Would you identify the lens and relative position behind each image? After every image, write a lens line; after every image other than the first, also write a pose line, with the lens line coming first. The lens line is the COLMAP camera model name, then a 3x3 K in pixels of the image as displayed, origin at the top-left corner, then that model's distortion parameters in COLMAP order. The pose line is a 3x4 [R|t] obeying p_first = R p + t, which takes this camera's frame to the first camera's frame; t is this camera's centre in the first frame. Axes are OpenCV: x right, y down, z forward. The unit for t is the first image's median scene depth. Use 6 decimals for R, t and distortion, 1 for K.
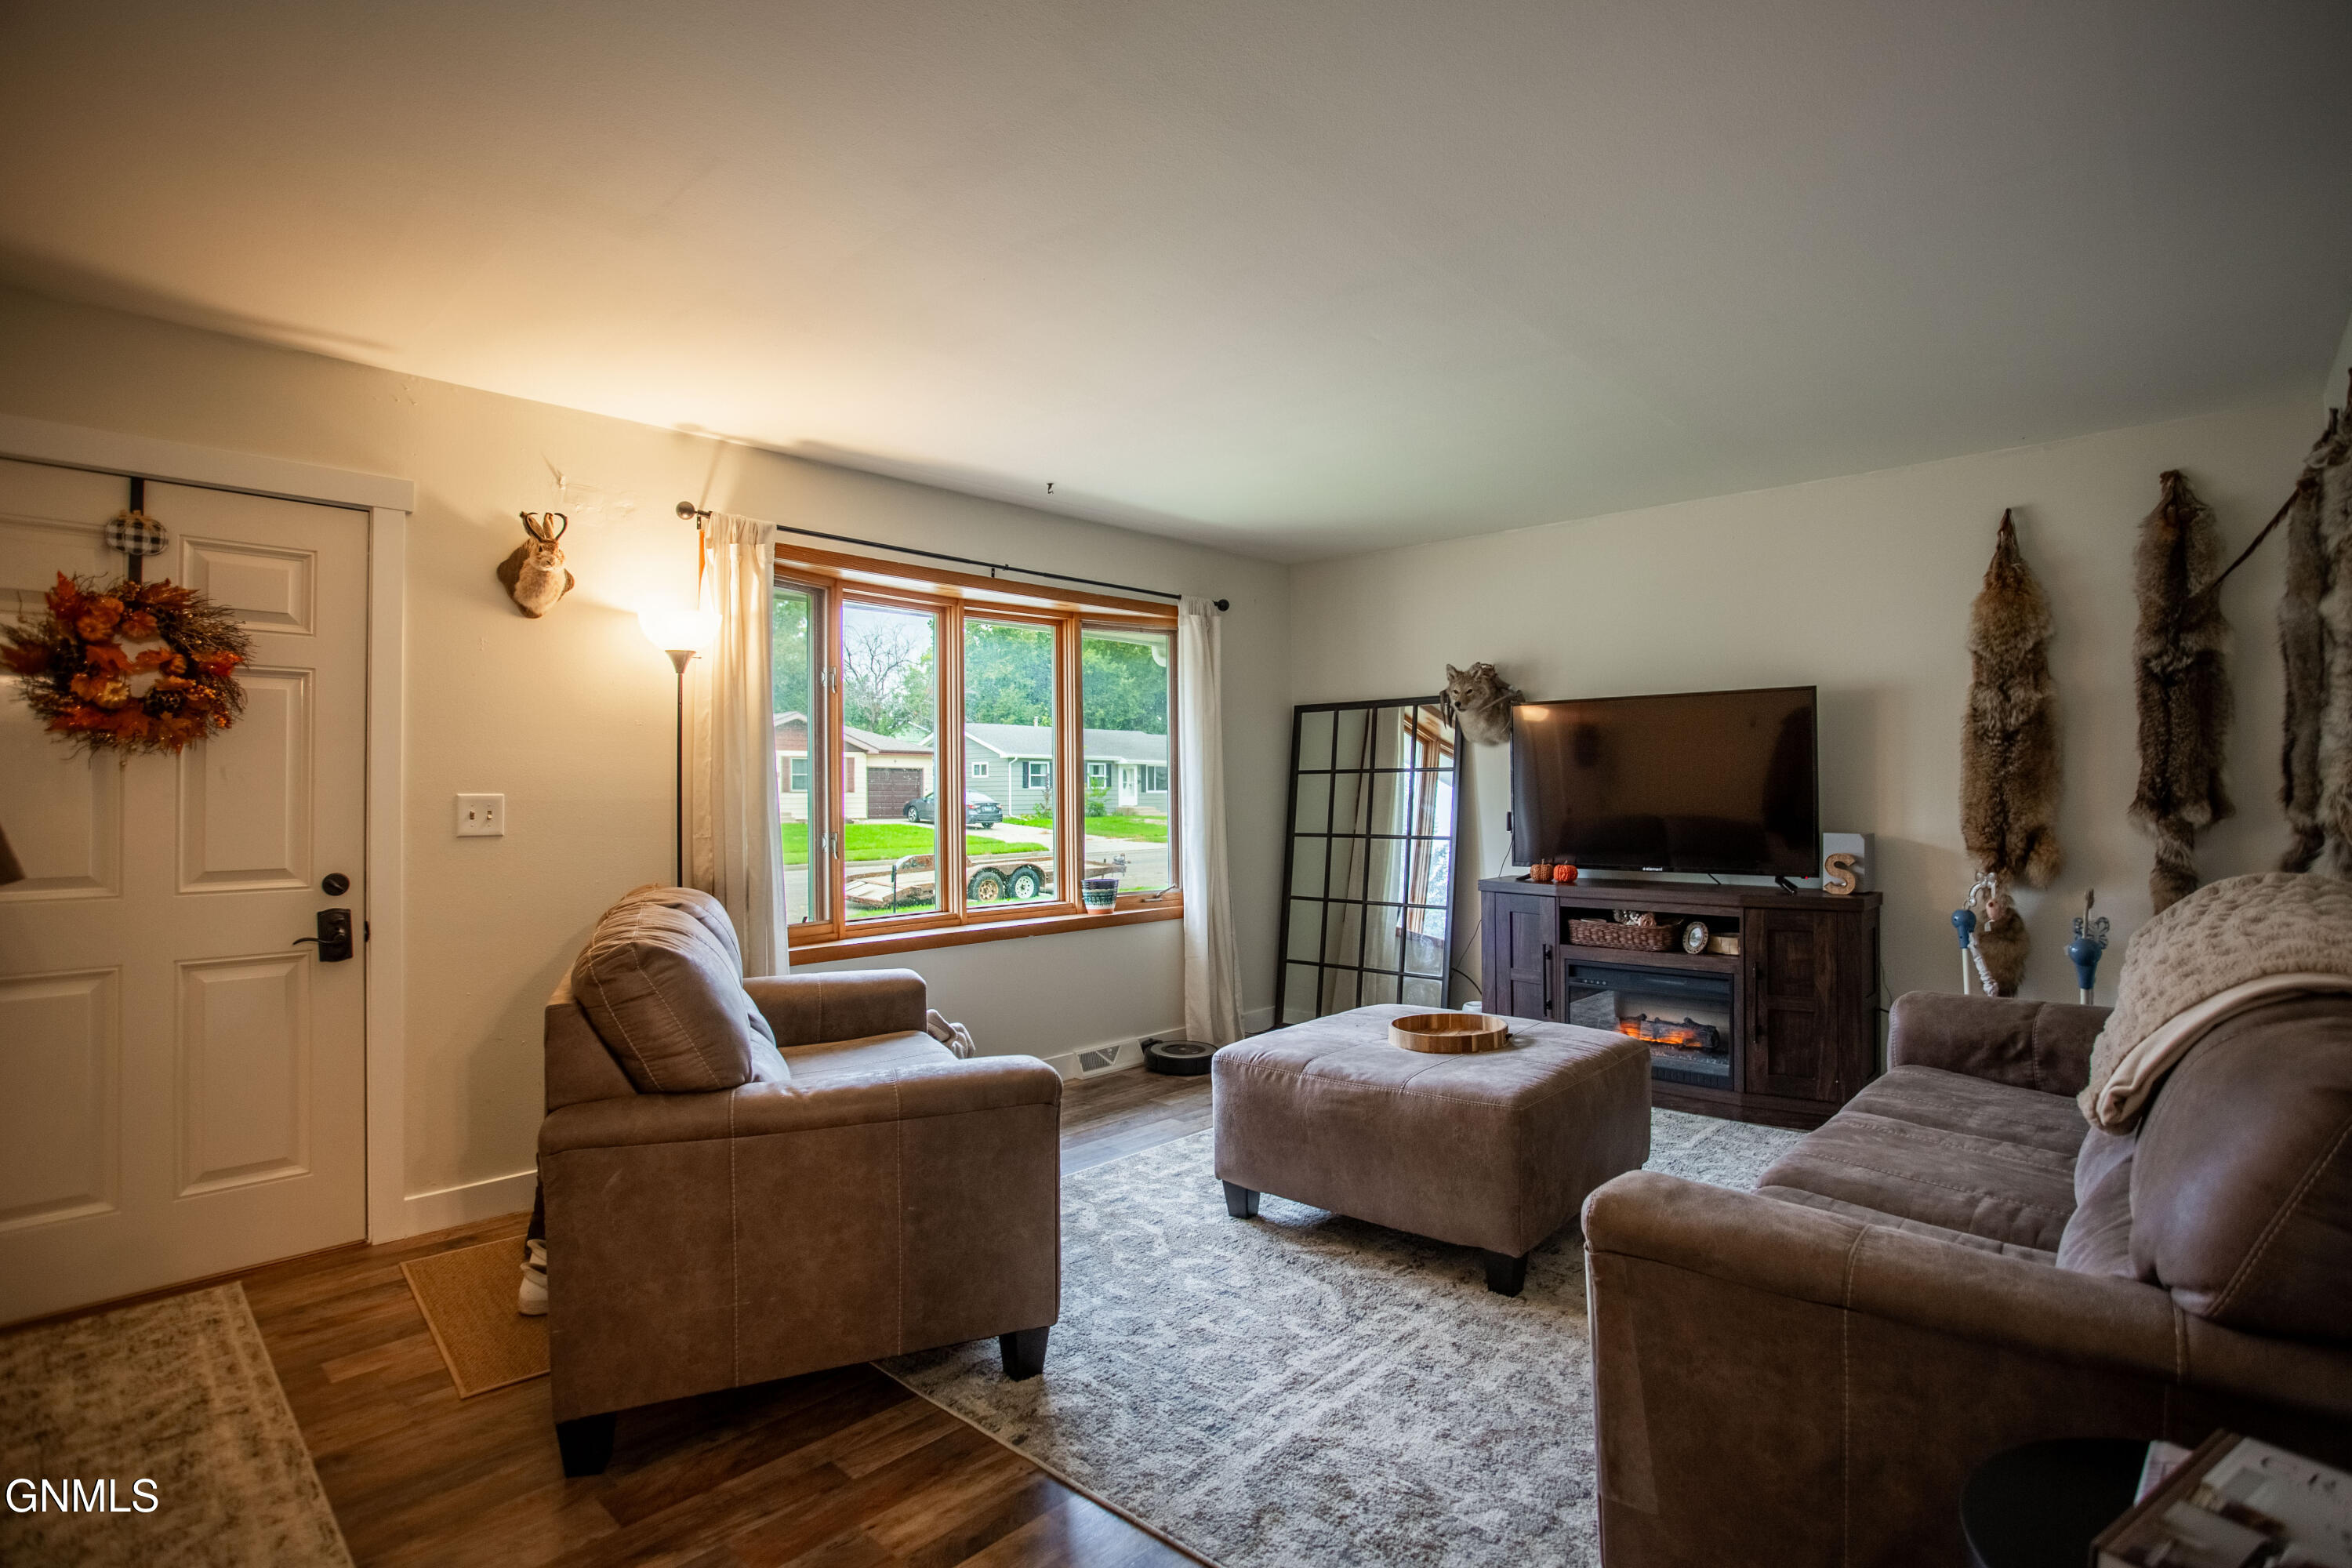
lens RADIAL K [[1144.4, 0, 1176.0], [0, 1144.4, 784.0], [0, 0, 1]] dist [0.000330, 0.000070]
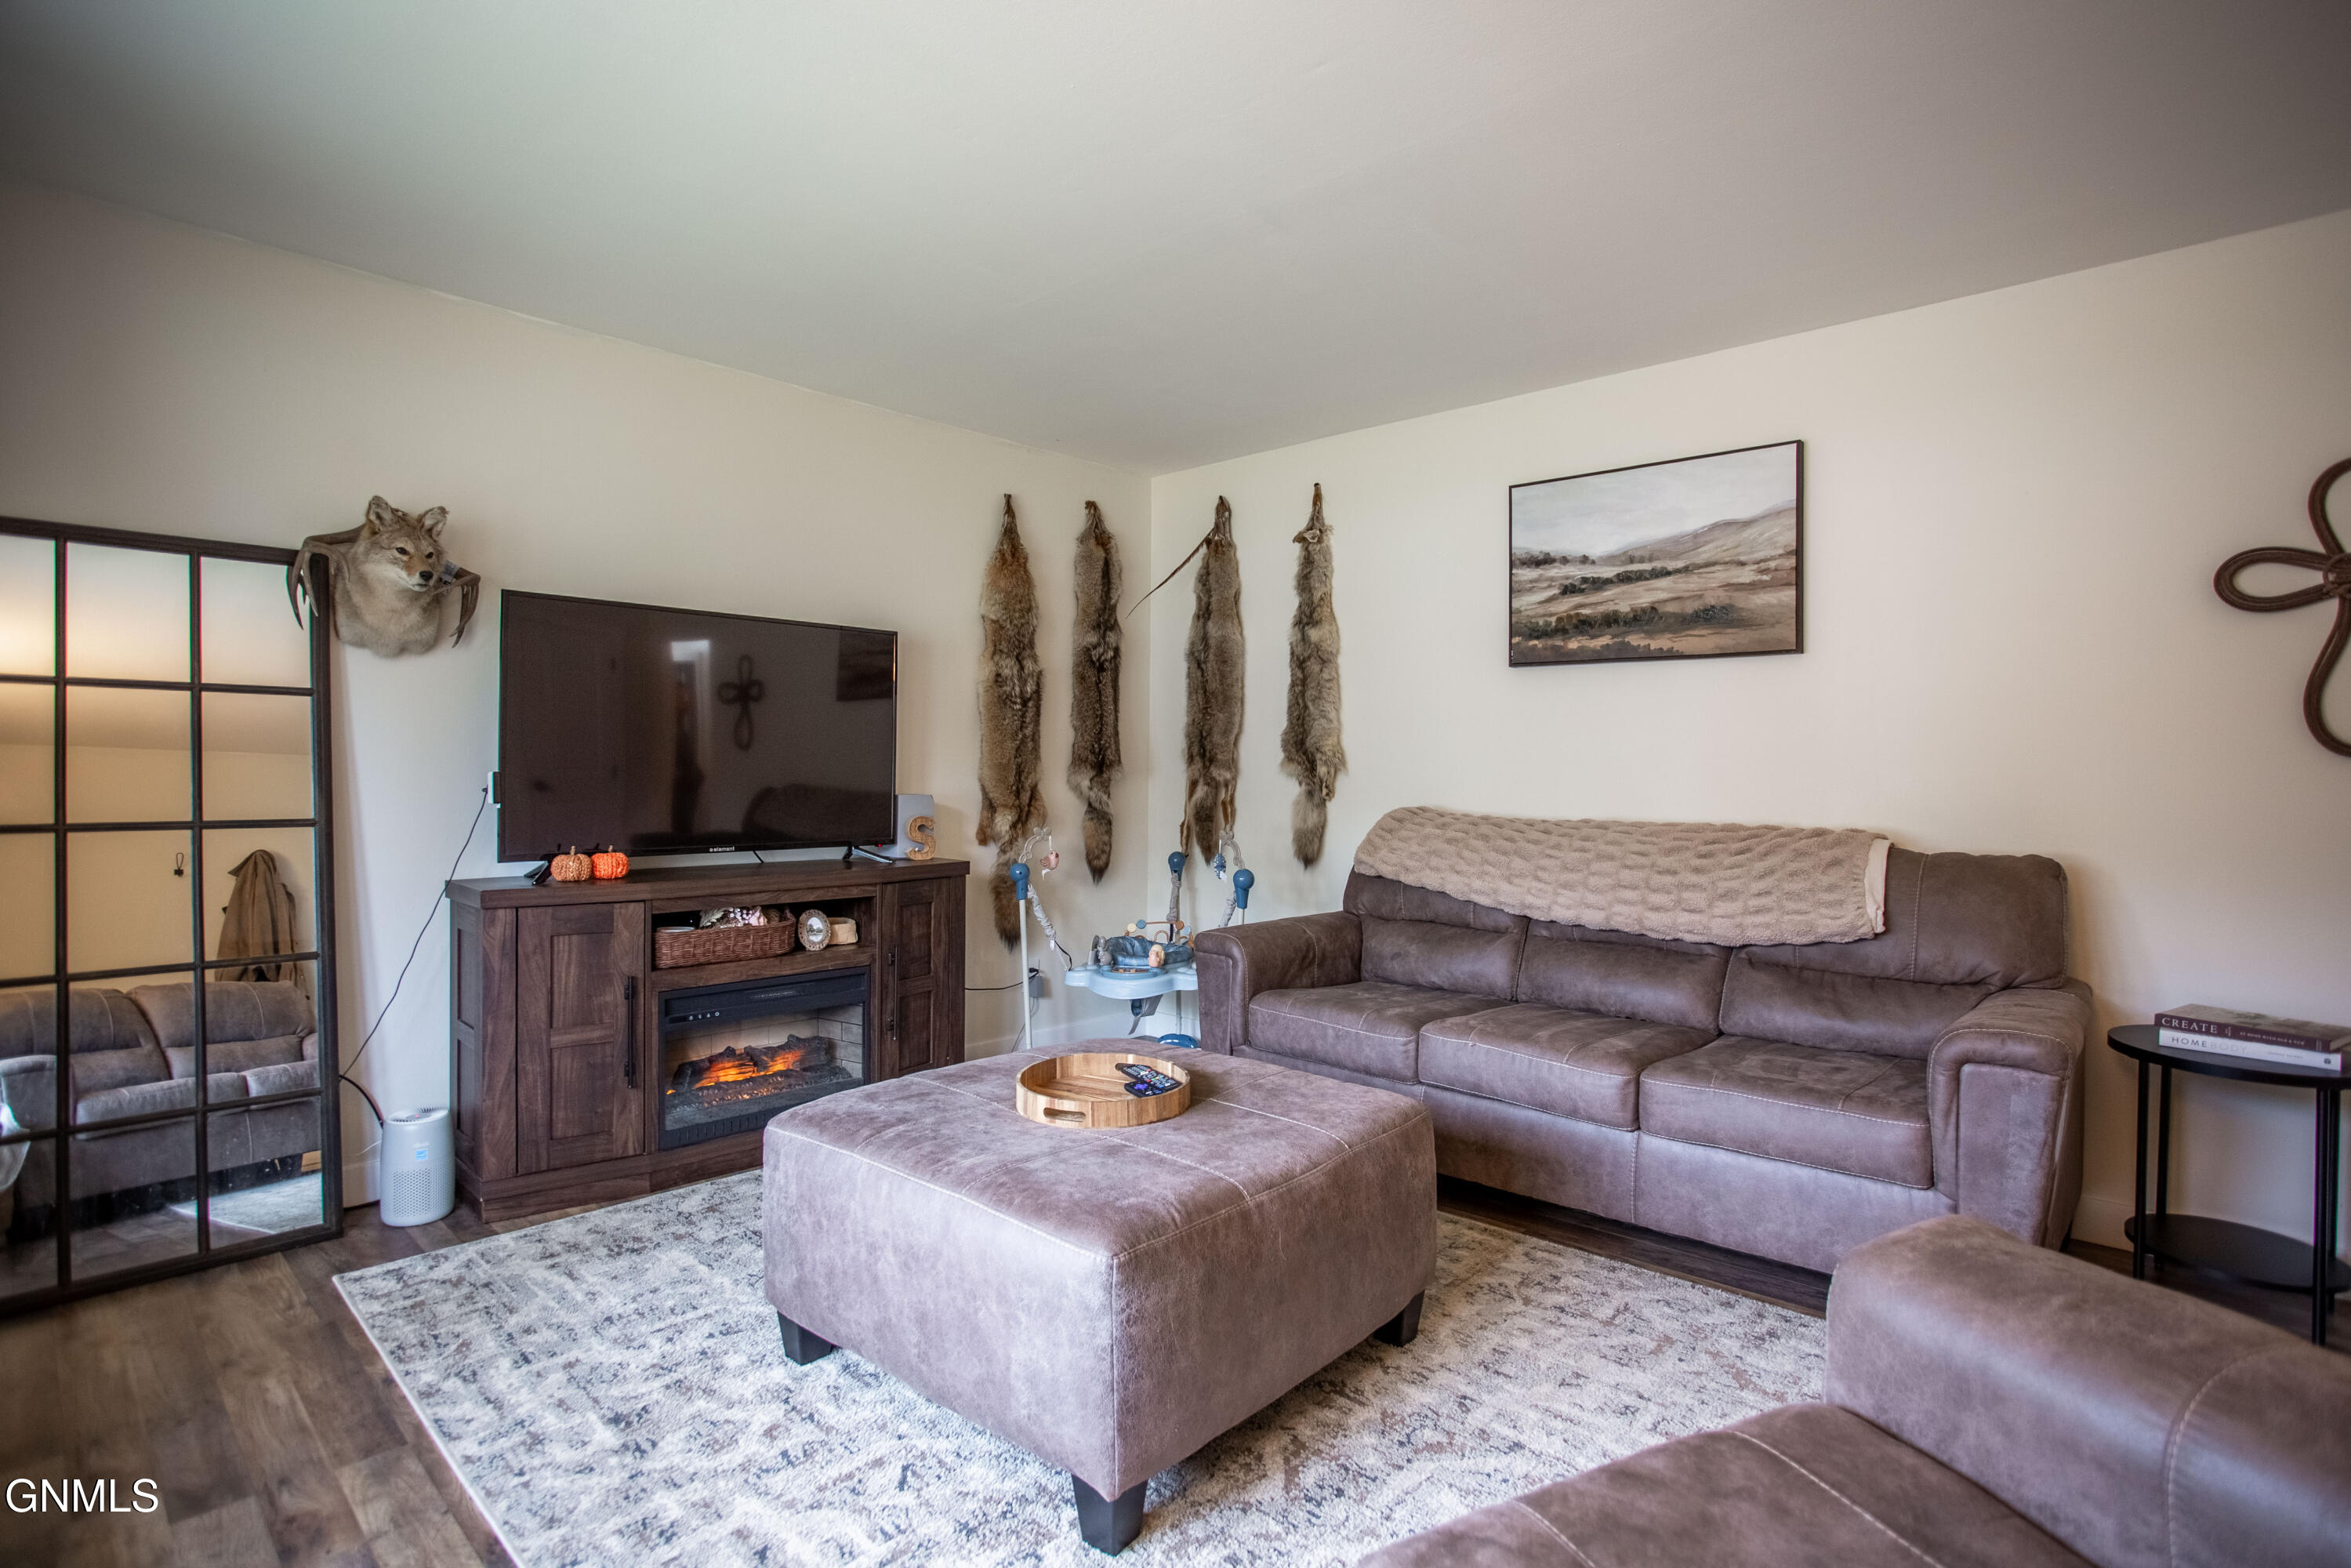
lens RADIAL K [[1165.3, 0, 1175.5], [0, 1165.3, 784.0], [0, 0, 1]] dist [-0.065098, -0.000051]
pose [[0.009125, 0.006055, 0.999940, -0.379322], [-0.006709, 0.999960, -0.005994, 0.041583], [-0.999936, -0.006654, 0.009165, 0.834244]]
